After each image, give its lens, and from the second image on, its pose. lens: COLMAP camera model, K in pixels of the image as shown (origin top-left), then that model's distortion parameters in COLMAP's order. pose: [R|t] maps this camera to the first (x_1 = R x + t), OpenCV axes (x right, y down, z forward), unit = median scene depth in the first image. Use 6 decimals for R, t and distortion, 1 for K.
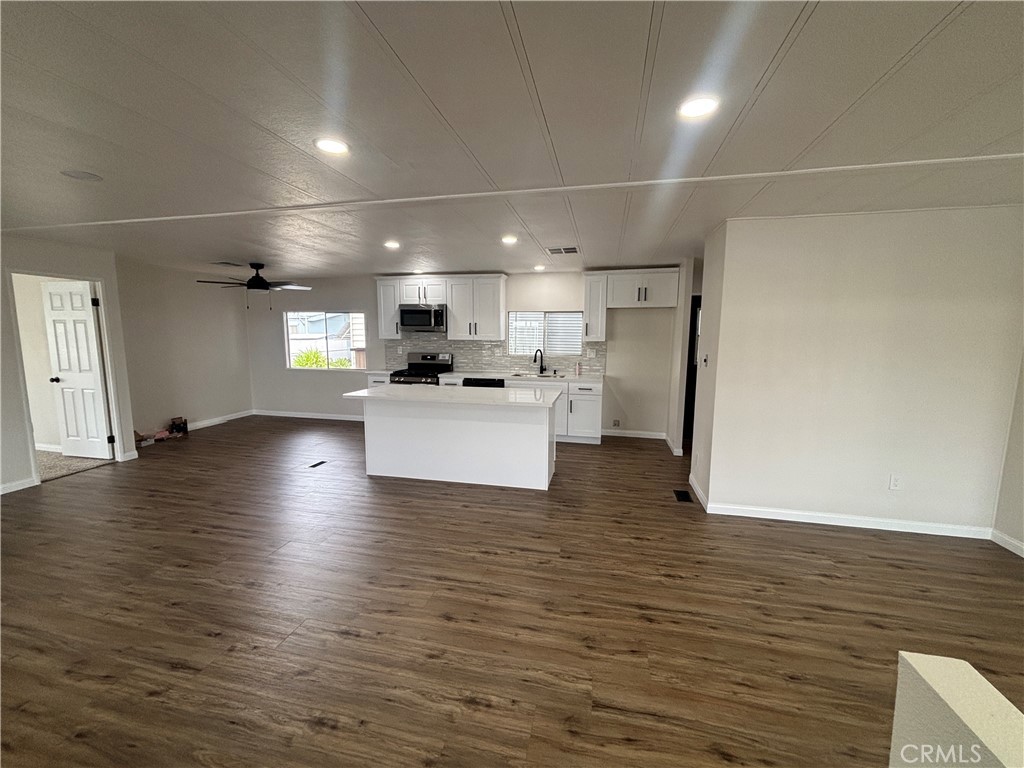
lens RADIAL K [[411.4, 0, 512.3], [0, 411.4, 380.3], [0, 0, 1]] dist [-0.046006, 0.000026]
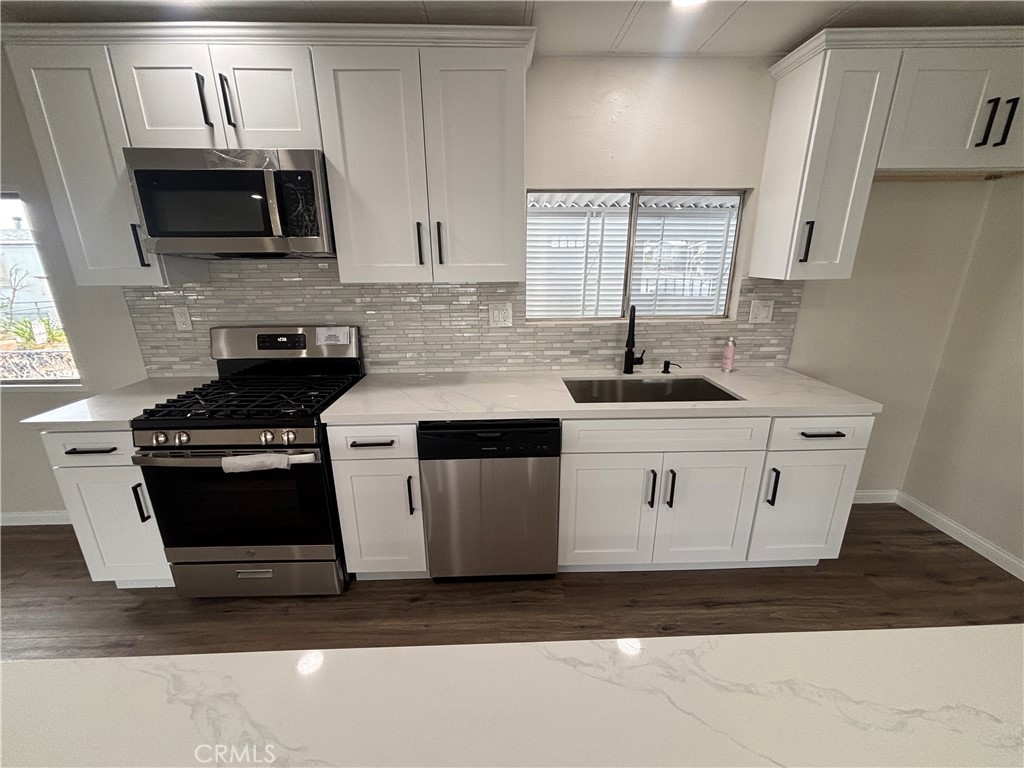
lens RADIAL K [[414.3, 0, 505.5], [0, 414.3, 380.4], [0, 0, 1]] dist [-0.018568, 0.000039]
pose [[0.972025, -0.081035, 0.220455, -0.113377], [0.041860, 0.983340, 0.176892, -0.078495], [-0.231117, -0.162715, 0.959223, 0.680063]]
